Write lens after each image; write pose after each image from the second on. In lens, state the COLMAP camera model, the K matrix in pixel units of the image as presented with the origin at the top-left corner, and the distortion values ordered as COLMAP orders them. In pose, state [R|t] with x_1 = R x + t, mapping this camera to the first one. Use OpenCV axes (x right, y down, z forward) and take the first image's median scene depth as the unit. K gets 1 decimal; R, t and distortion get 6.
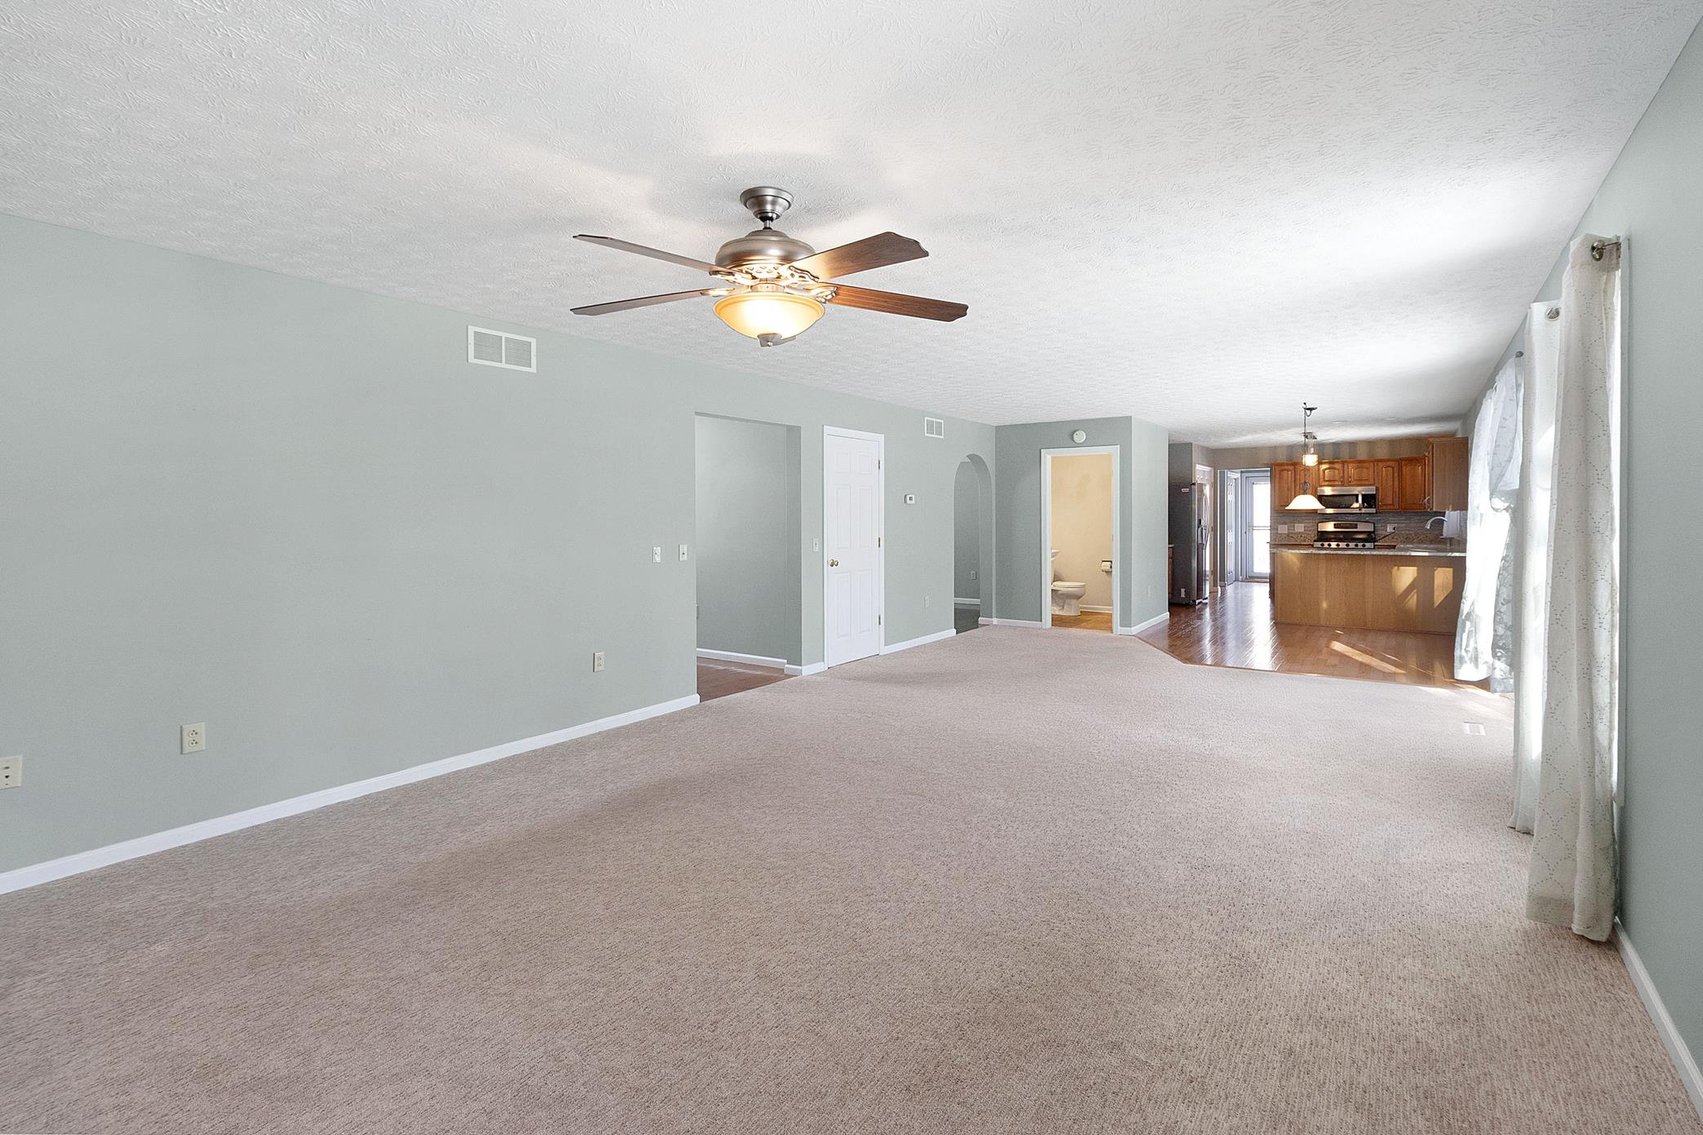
lens RADIAL K [[780.9, 0, 849.9], [0, 780.9, 539.8], [0, 0, 1]] dist [0.000368, 0.000207]
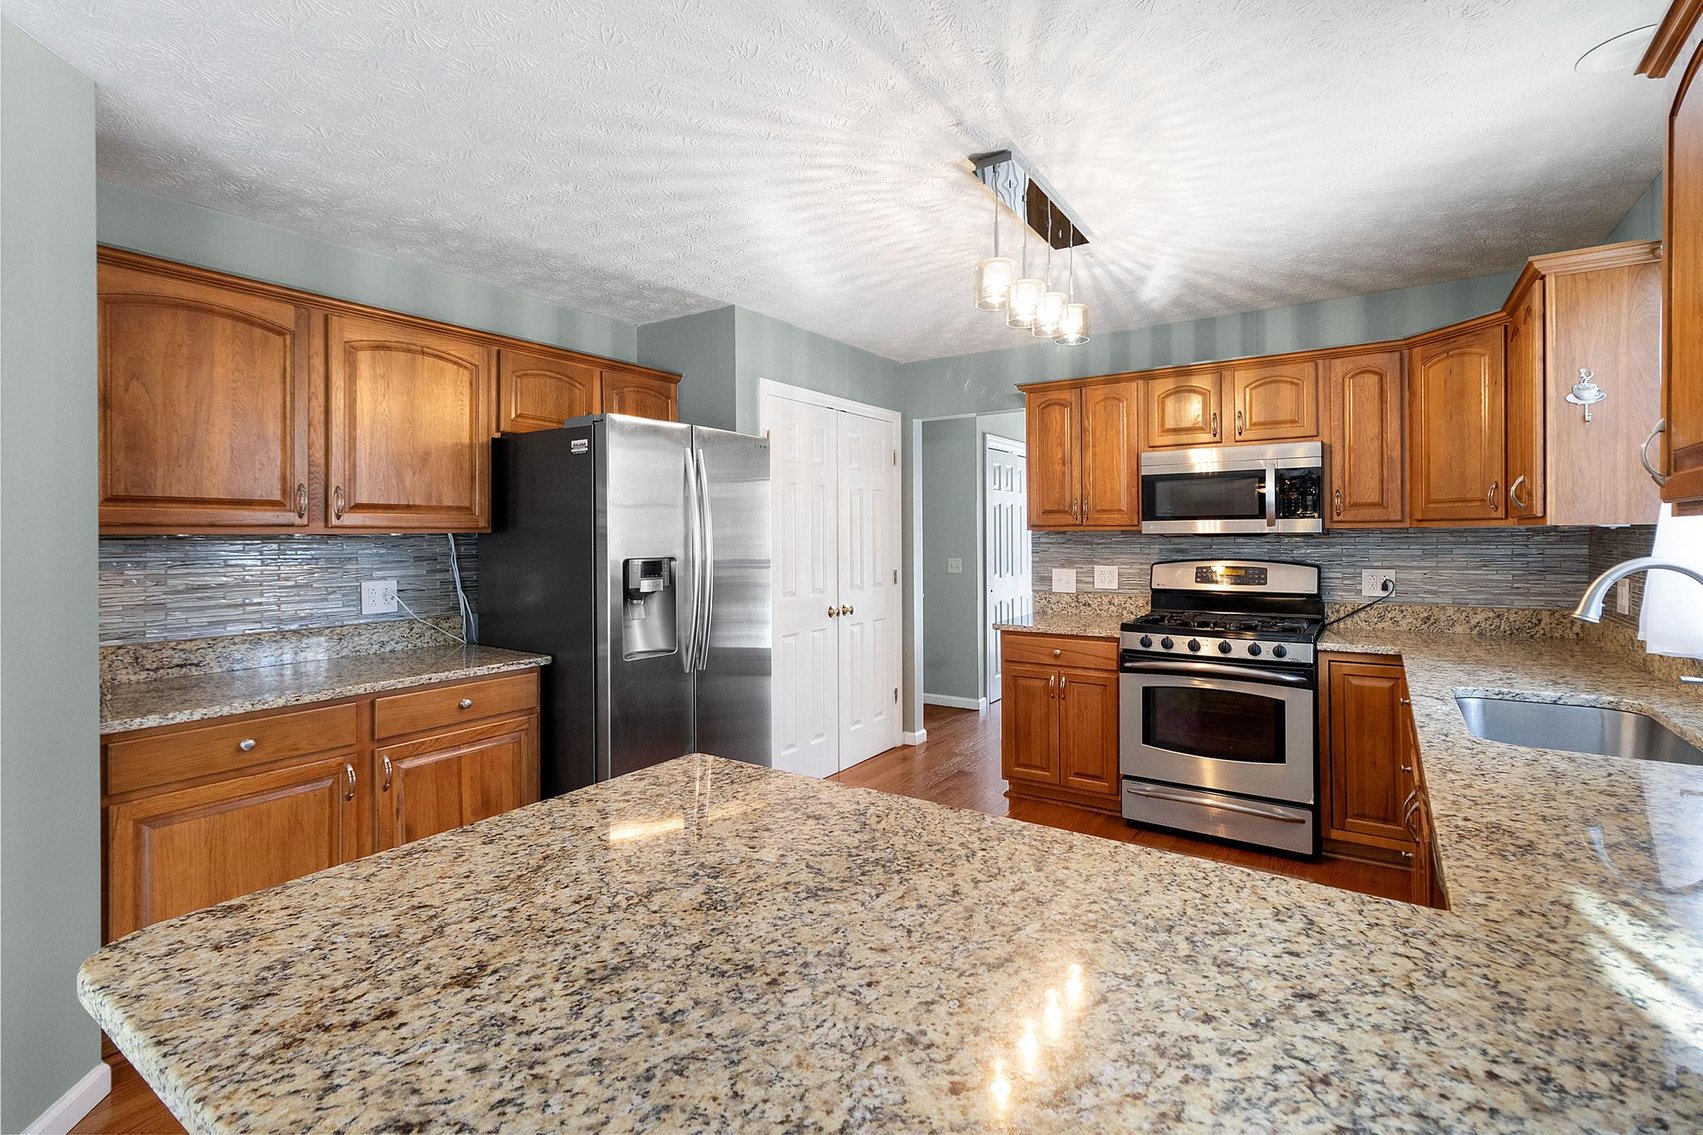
lens RADIAL K [[780.9, 0, 849.9], [0, 780.9, 539.8], [0, 0, 1]] dist [0.000368, 0.000207]
pose [[0.999869, -0.003026, 0.015912, 0.515522], [0.003405, 0.999710, -0.023845, -0.026815], [-0.015835, 0.023896, 0.999589, 0.745347]]
